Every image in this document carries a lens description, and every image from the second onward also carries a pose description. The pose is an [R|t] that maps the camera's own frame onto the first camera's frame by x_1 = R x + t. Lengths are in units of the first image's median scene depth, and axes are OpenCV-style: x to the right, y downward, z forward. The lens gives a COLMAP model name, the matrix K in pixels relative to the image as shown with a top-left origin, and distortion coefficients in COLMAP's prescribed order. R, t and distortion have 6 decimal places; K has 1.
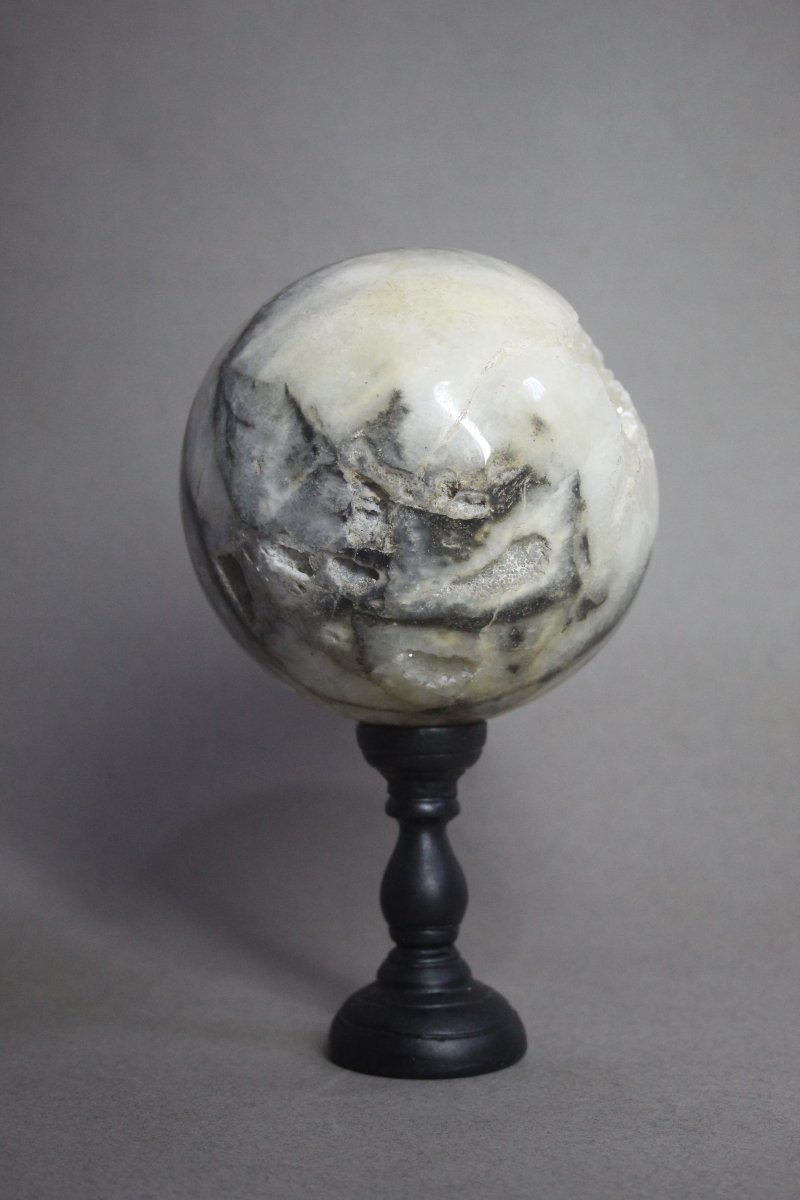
lens RADIAL K [[1645.9, 0, 400.9], [0, 1645.9, 599.7], [0, 0, 1]] dist [-0.026248, 0.000000]
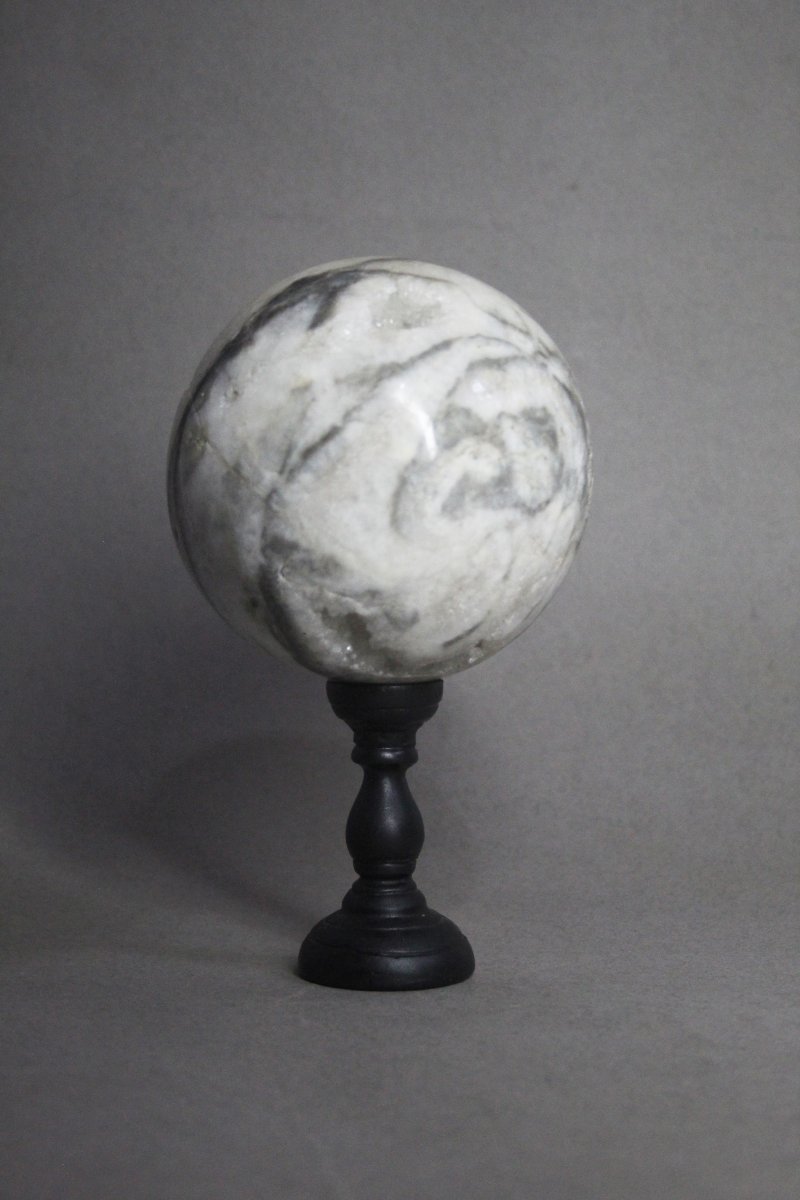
lens RADIAL K [[2146.3, 0, 400.7], [0, 2146.3, 599.7], [0, 0, 1]] dist [-0.023138, 0.000000]
pose [[0.999912, 0.013244, -0.000074, 0.023053], [-0.013223, 0.998623, 0.050773, -0.054825], [0.000746, -0.050767, 0.998710, -0.462488]]
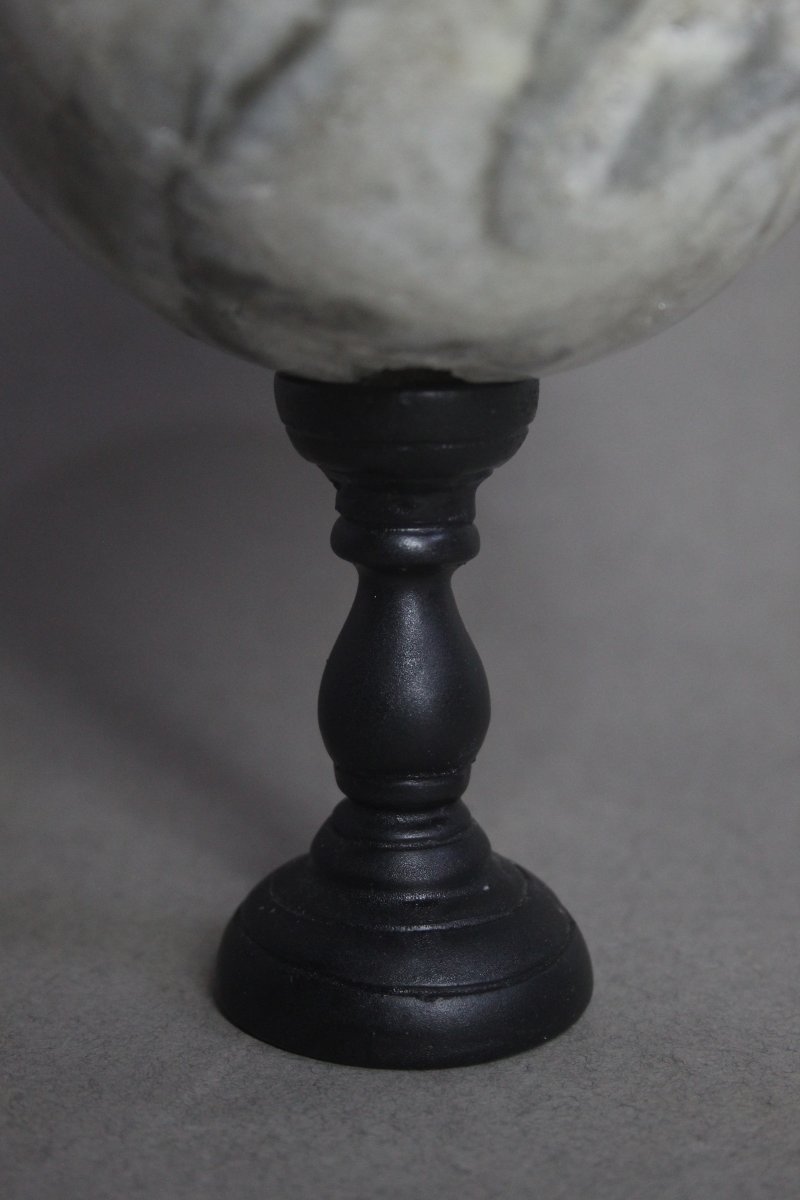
lens RADIAL K [[2146.3, 0, 421.3], [0, 2146.3, 560.0], [0, 0, 1]] dist [-0.023138, 0.000000]
pose [[0.999669, 0.024264, 0.008504, 0.012700], [-0.025551, 0.974396, 0.223380, -0.014799], [-0.002866, -0.223524, 0.974694, 0.362382]]
